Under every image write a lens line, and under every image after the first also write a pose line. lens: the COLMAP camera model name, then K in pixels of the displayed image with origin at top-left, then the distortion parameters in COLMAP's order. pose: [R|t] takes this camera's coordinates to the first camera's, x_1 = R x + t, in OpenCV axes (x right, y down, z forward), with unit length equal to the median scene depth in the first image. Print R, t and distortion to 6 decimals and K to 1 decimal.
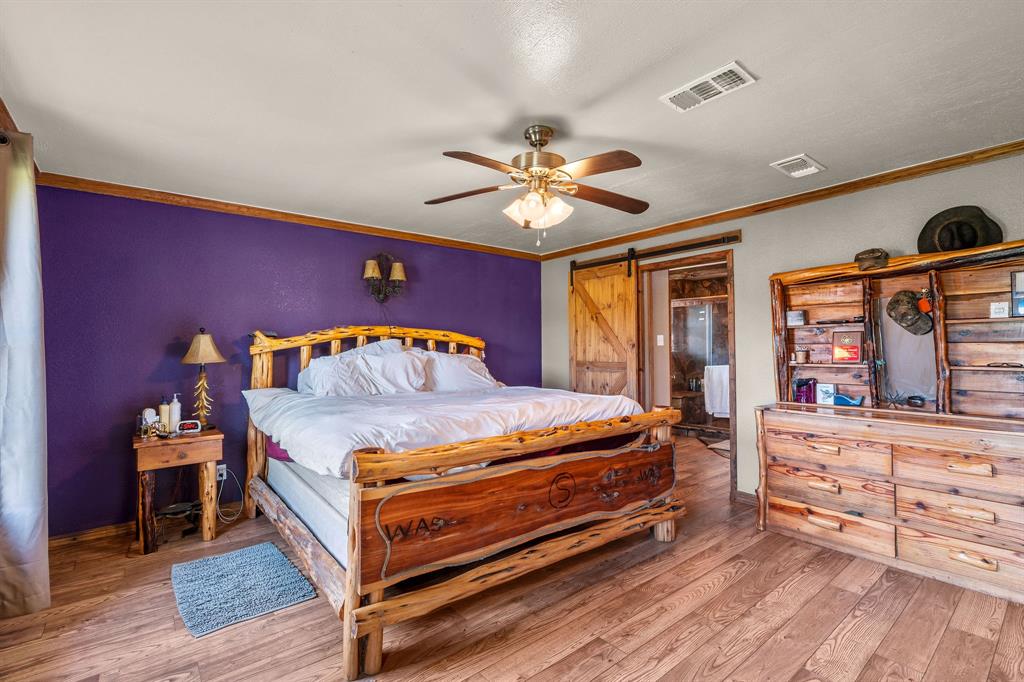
lens RADIAL K [[467.4, 0, 508.5], [0, 467.4, 343.4], [0, 0, 1]] dist [0.001393, 0.000028]
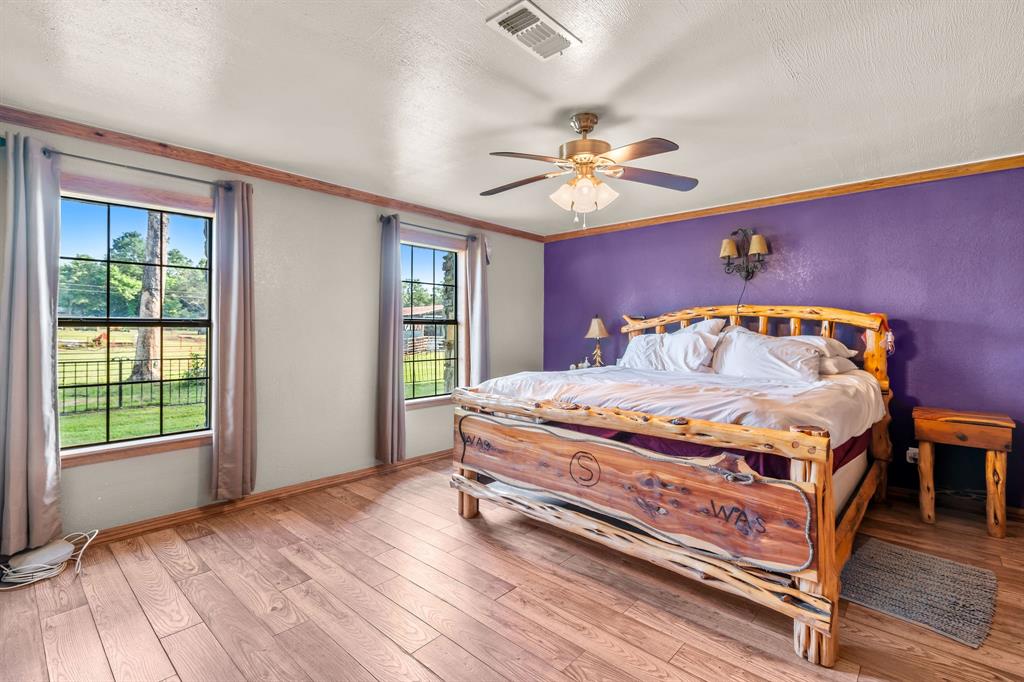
lens RADIAL K [[467.4, 0, 507.6], [0, 467.4, 332.0], [0, 0, 1]] dist [0.001393, 0.000028]
pose [[0.150546, 0.009967, -0.988553, 0.975532], [0.007685, 0.999907, 0.011252, 0.005846], [0.988573, -0.009291, 0.150455, 0.619772]]
